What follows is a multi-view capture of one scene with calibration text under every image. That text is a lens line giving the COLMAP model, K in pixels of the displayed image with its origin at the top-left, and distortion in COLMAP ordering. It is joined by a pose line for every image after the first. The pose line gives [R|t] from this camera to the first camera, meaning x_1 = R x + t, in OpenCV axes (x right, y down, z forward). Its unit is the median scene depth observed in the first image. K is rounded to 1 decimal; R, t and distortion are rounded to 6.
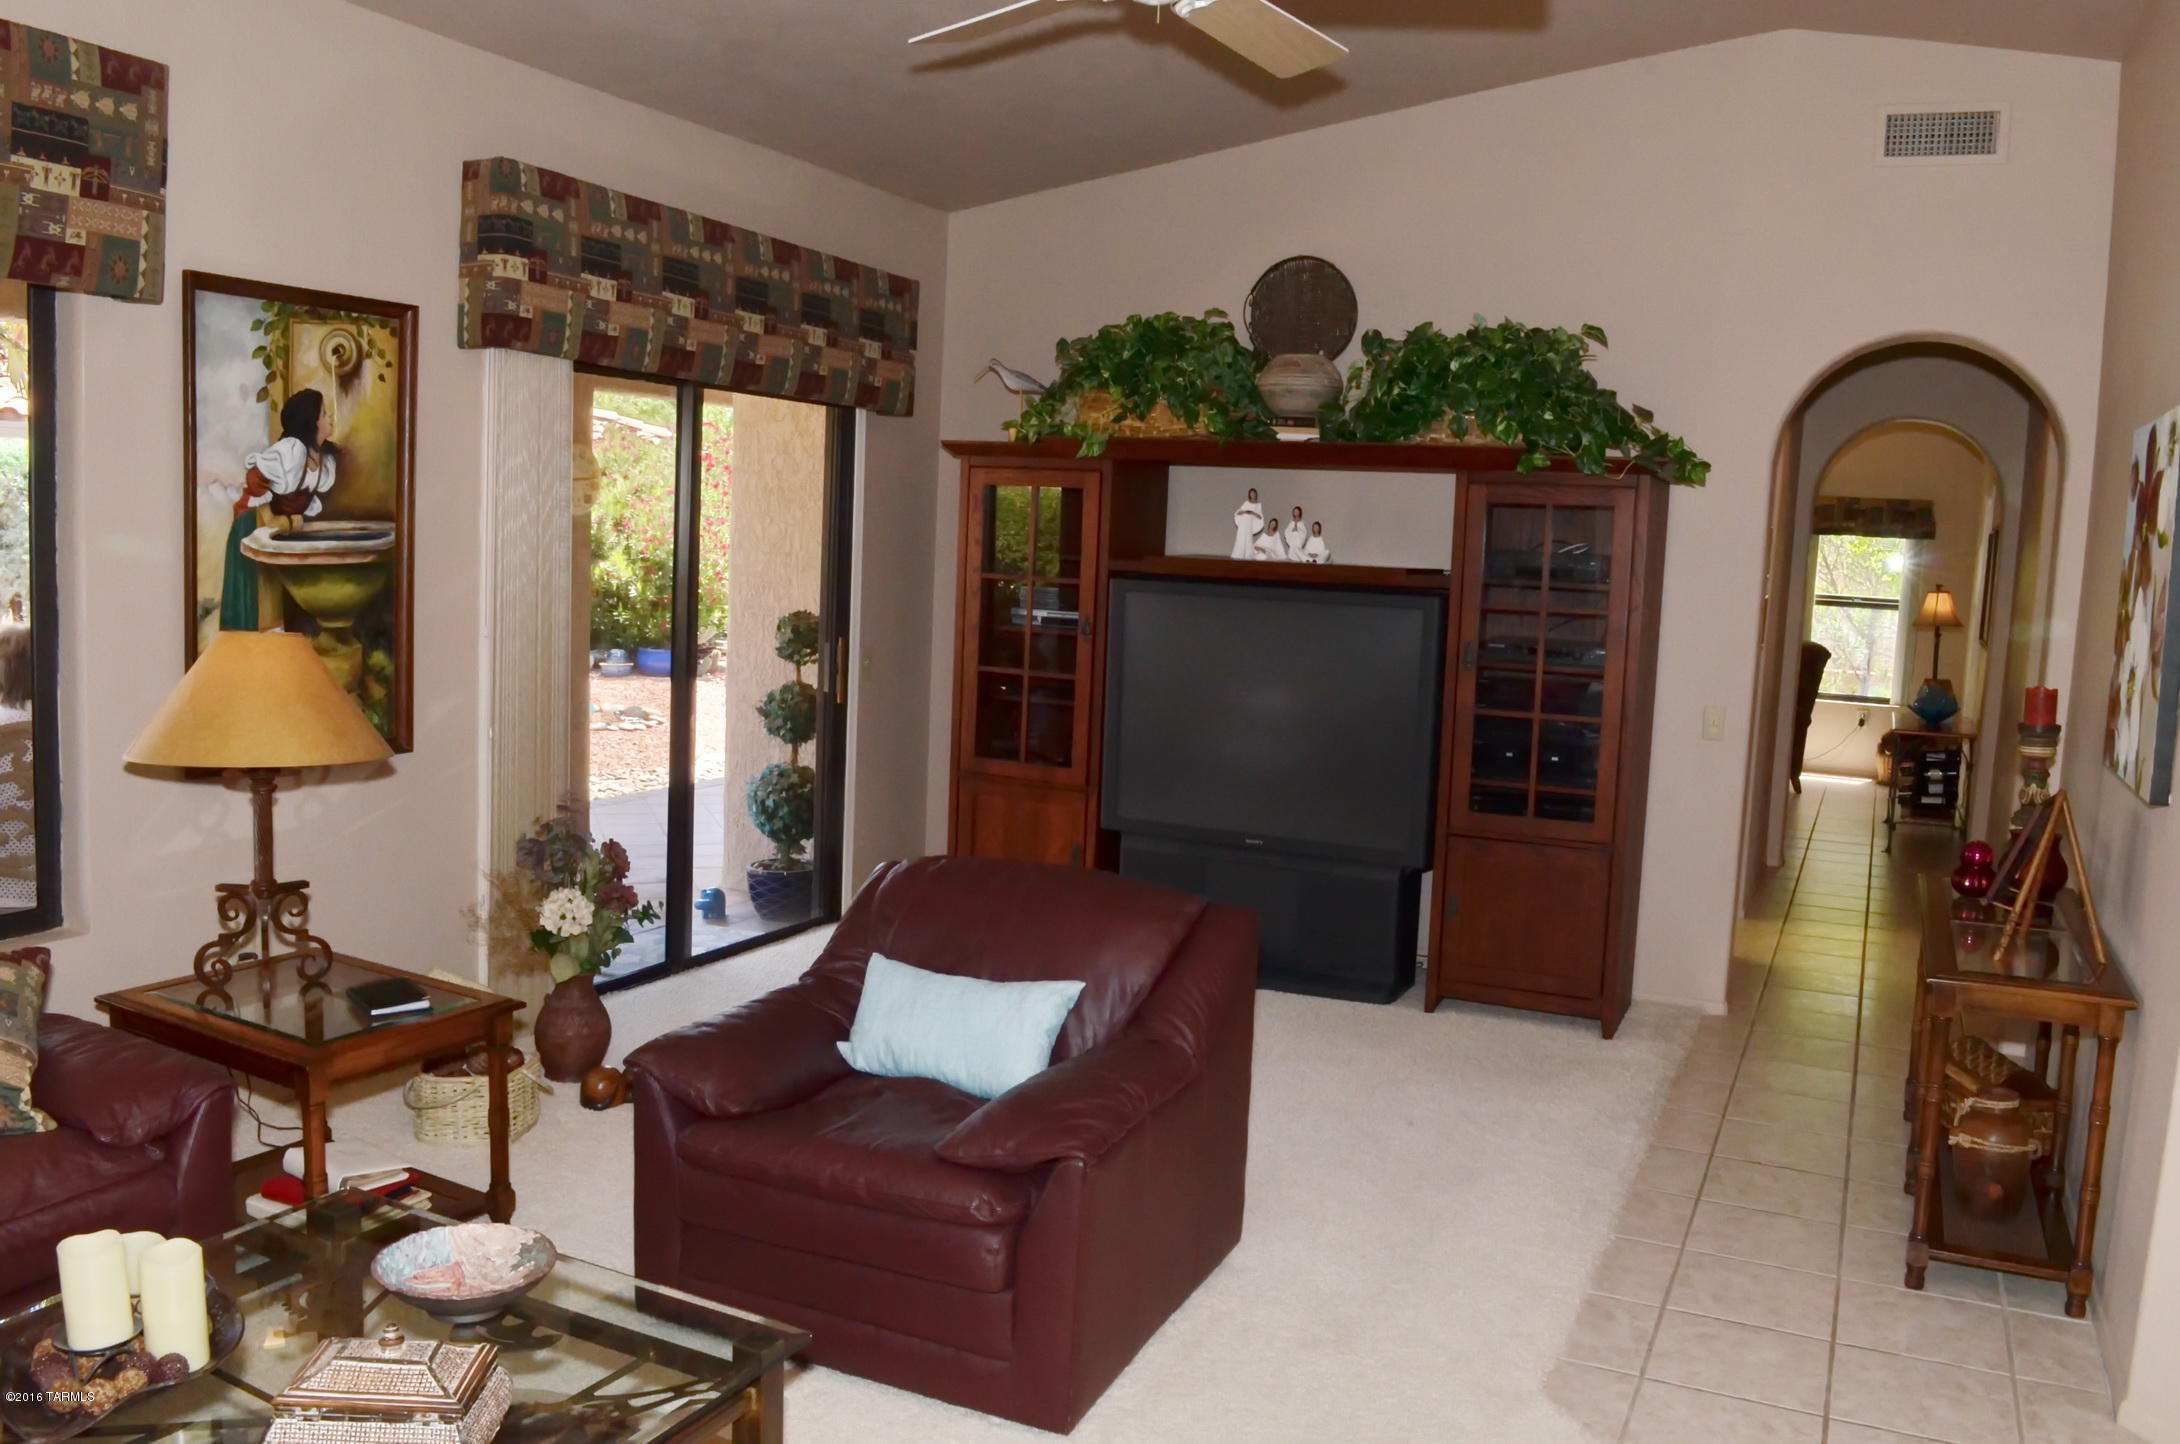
lens RADIAL K [[1706.7, 0, 1083.1], [0, 1706.7, 717.8], [0, 0, 1]] dist [-0.085592, 0.007973]
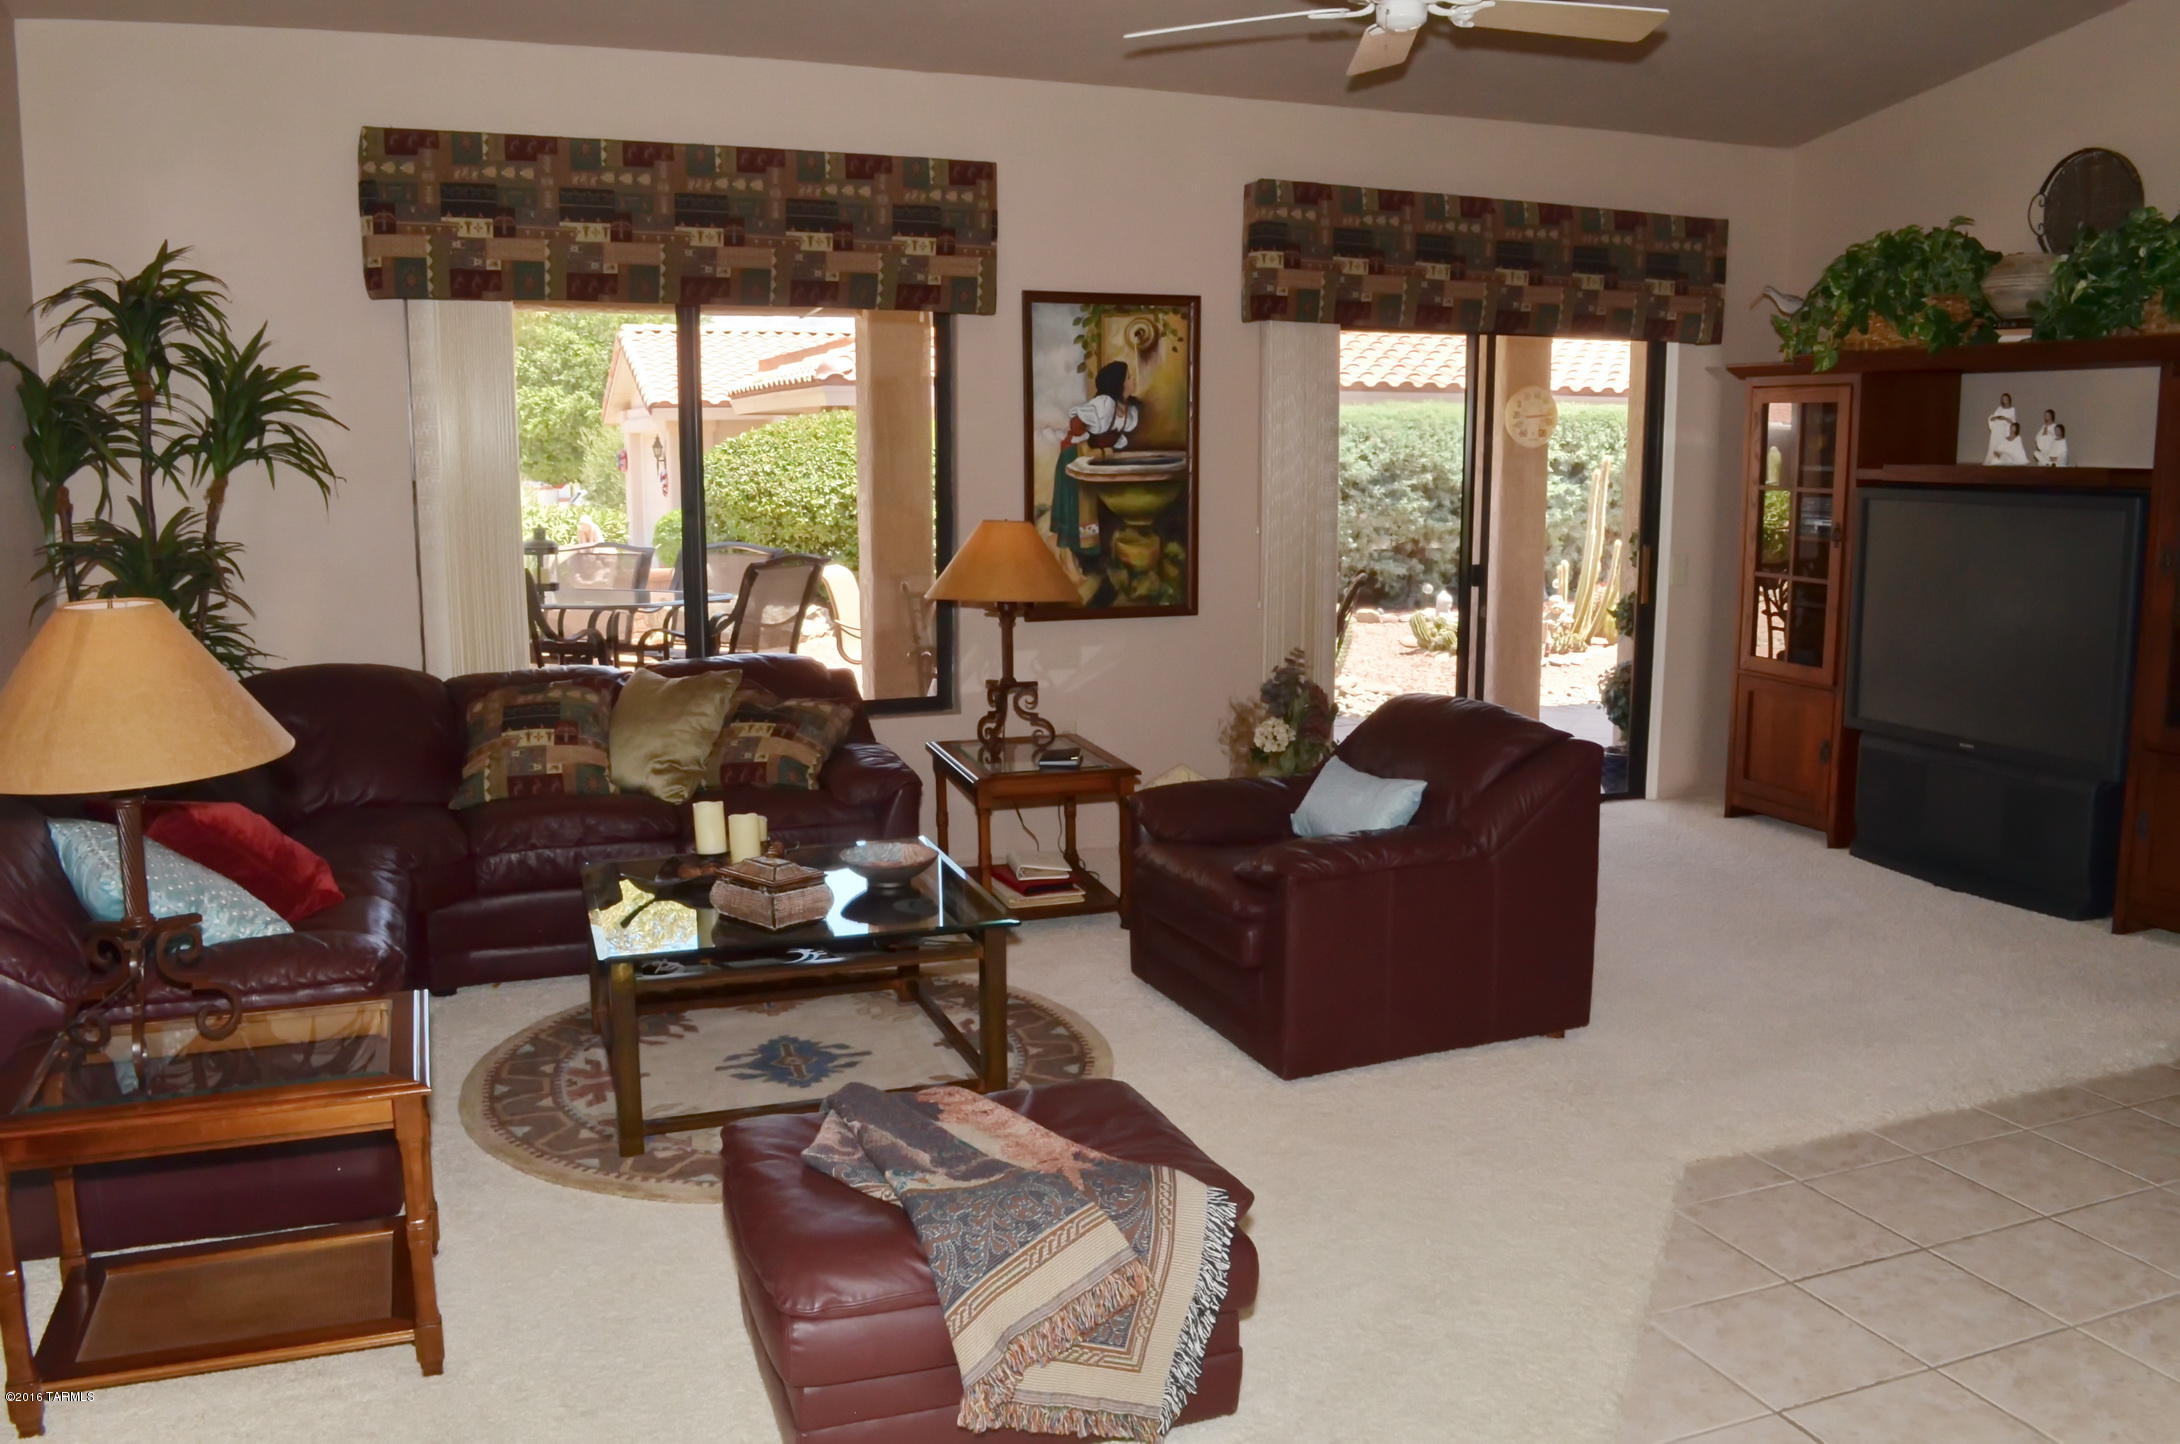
lens RADIAL K [[1706.7, 0, 1099.9], [0, 1706.7, 713.1], [0, 0, 1]] dist [-0.085592, 0.007973]
pose [[0.720019, 0.063509, -0.691042, 0.567010], [-0.045044, 0.997981, 0.044785, 0.044452], [0.692491, -0.001119, 0.721426, -0.086621]]
